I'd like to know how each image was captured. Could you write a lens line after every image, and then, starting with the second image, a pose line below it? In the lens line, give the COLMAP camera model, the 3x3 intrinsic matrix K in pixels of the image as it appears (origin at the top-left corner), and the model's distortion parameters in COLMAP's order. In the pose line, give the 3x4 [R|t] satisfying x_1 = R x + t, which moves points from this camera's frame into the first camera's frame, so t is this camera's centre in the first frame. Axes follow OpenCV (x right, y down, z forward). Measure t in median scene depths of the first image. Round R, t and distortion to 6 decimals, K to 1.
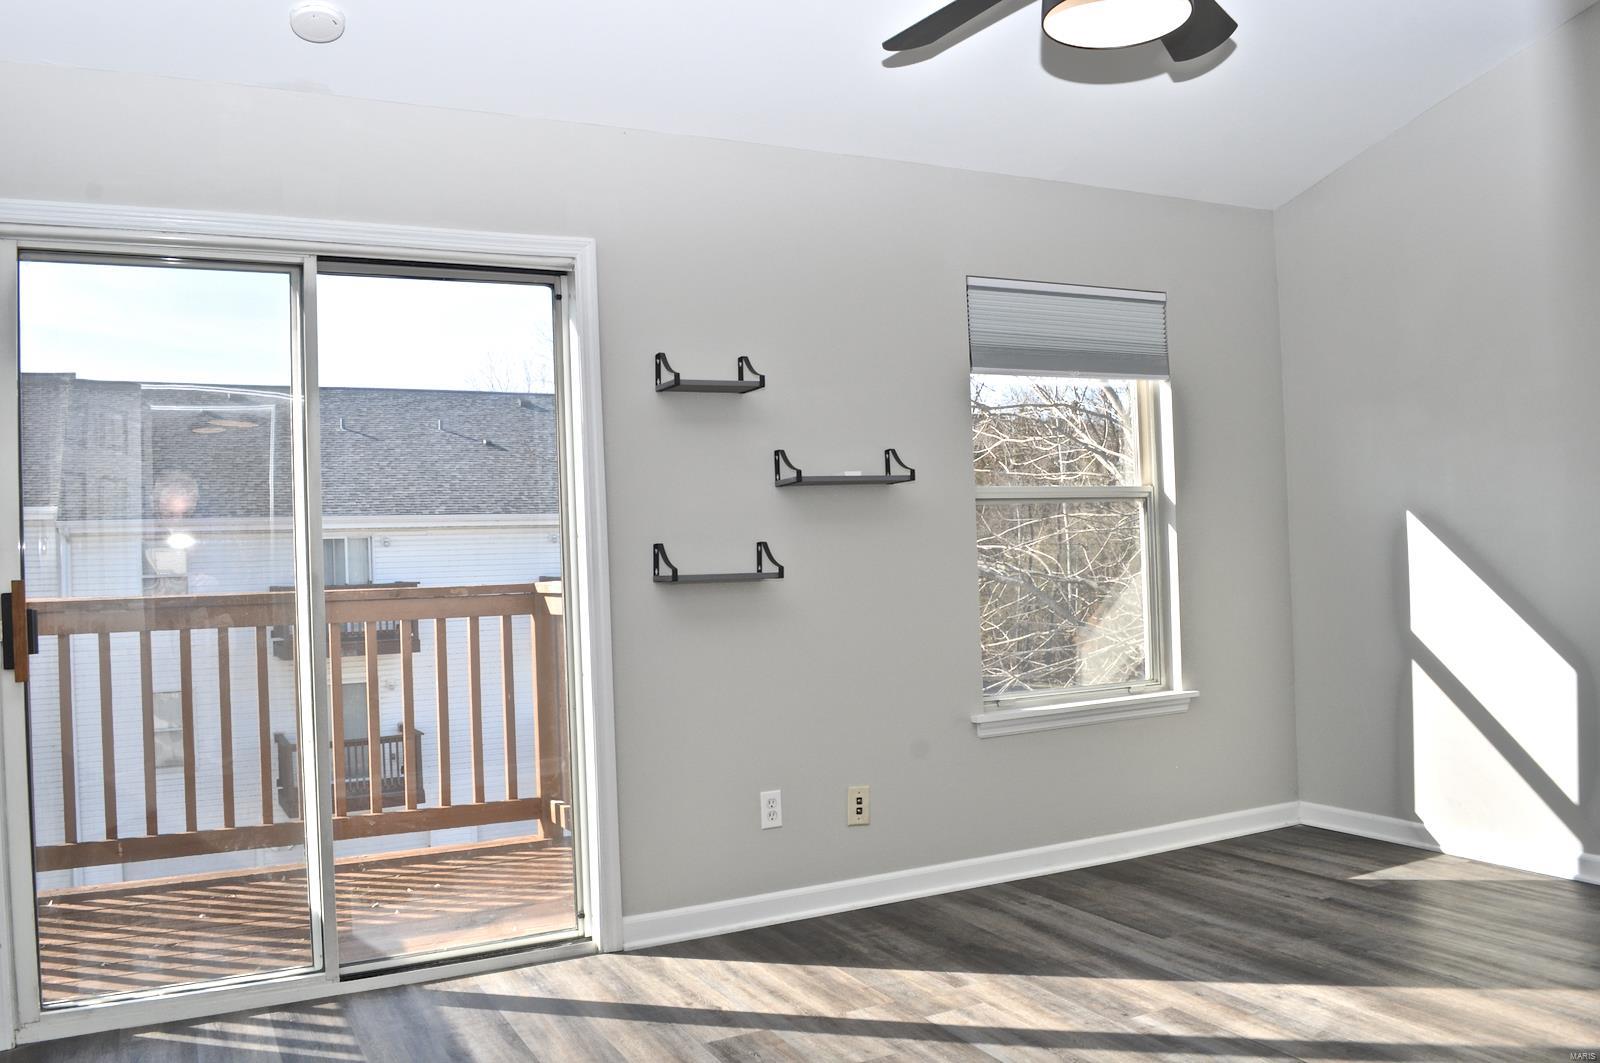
lens RADIAL K [[1253.2, 0, 800.0], [0, 1253.2, 531.5], [0, 0, 1]] dist [-0.001136, 0.011946]
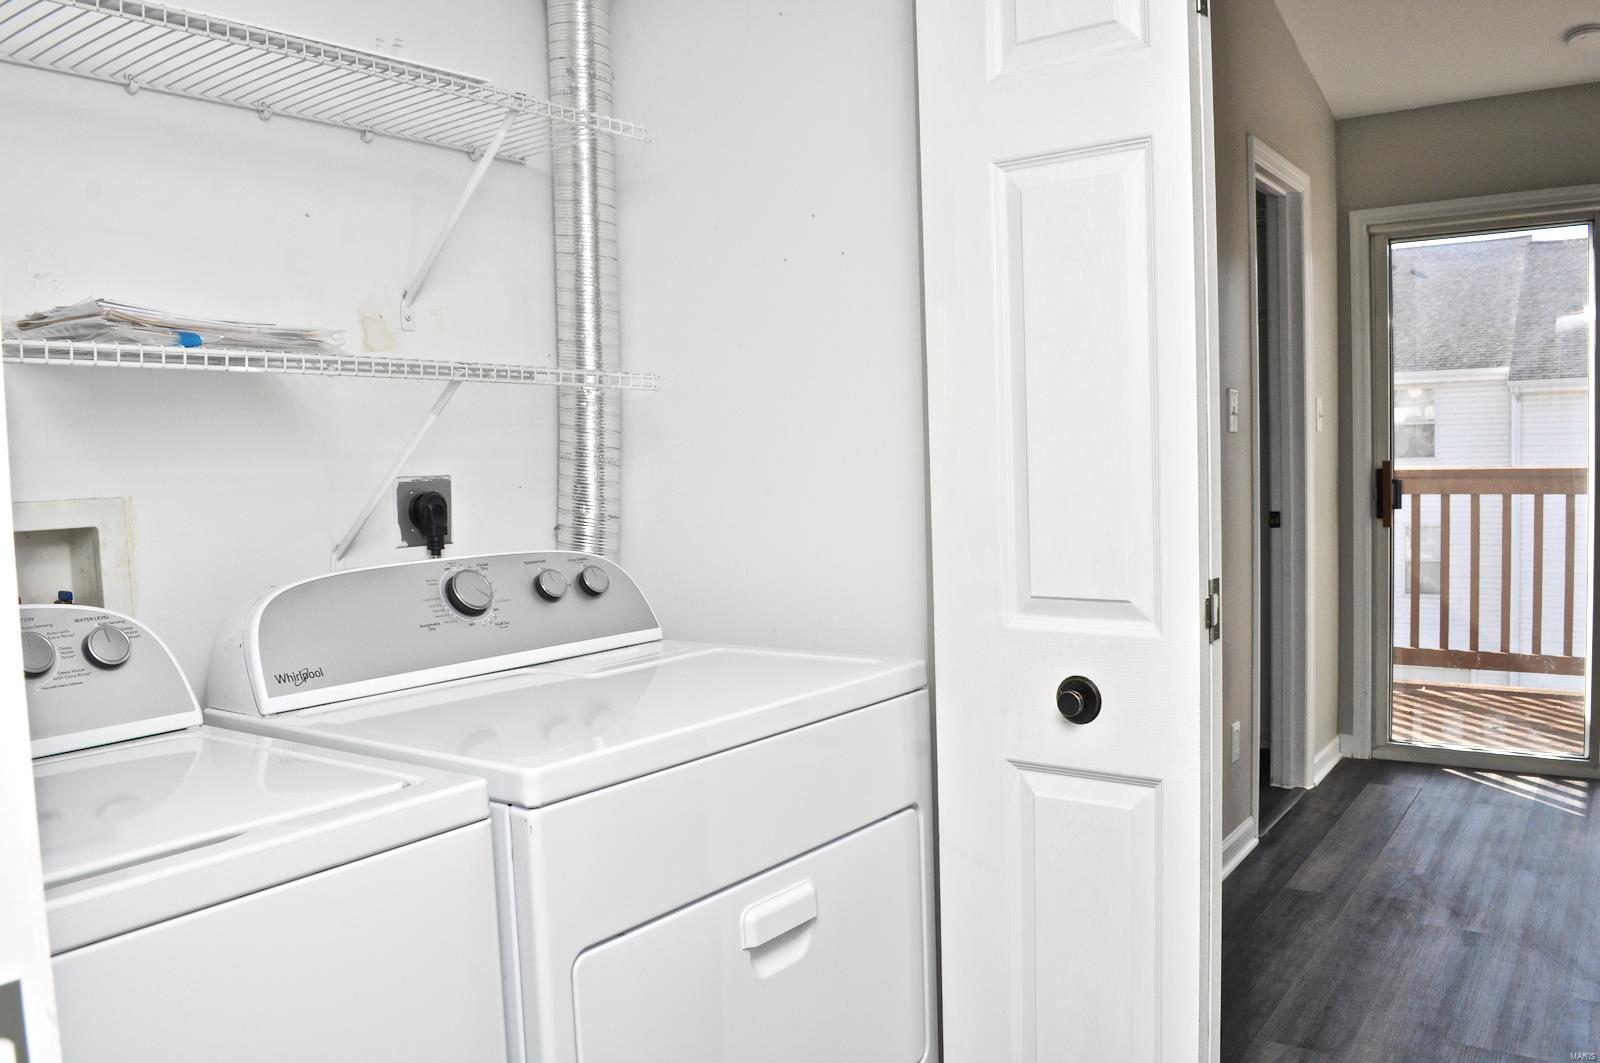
lens RADIAL K [[1253.2, 0, 800.0], [0, 1253.2, 531.5], [0, 0, 1]] dist [-0.001136, 0.011946]
pose [[0.483329, 0.053530, -0.873801, 0.301095], [0.051215, 0.994690, 0.089265, -0.036876], [0.873940, -0.087896, 0.478021, -0.269815]]
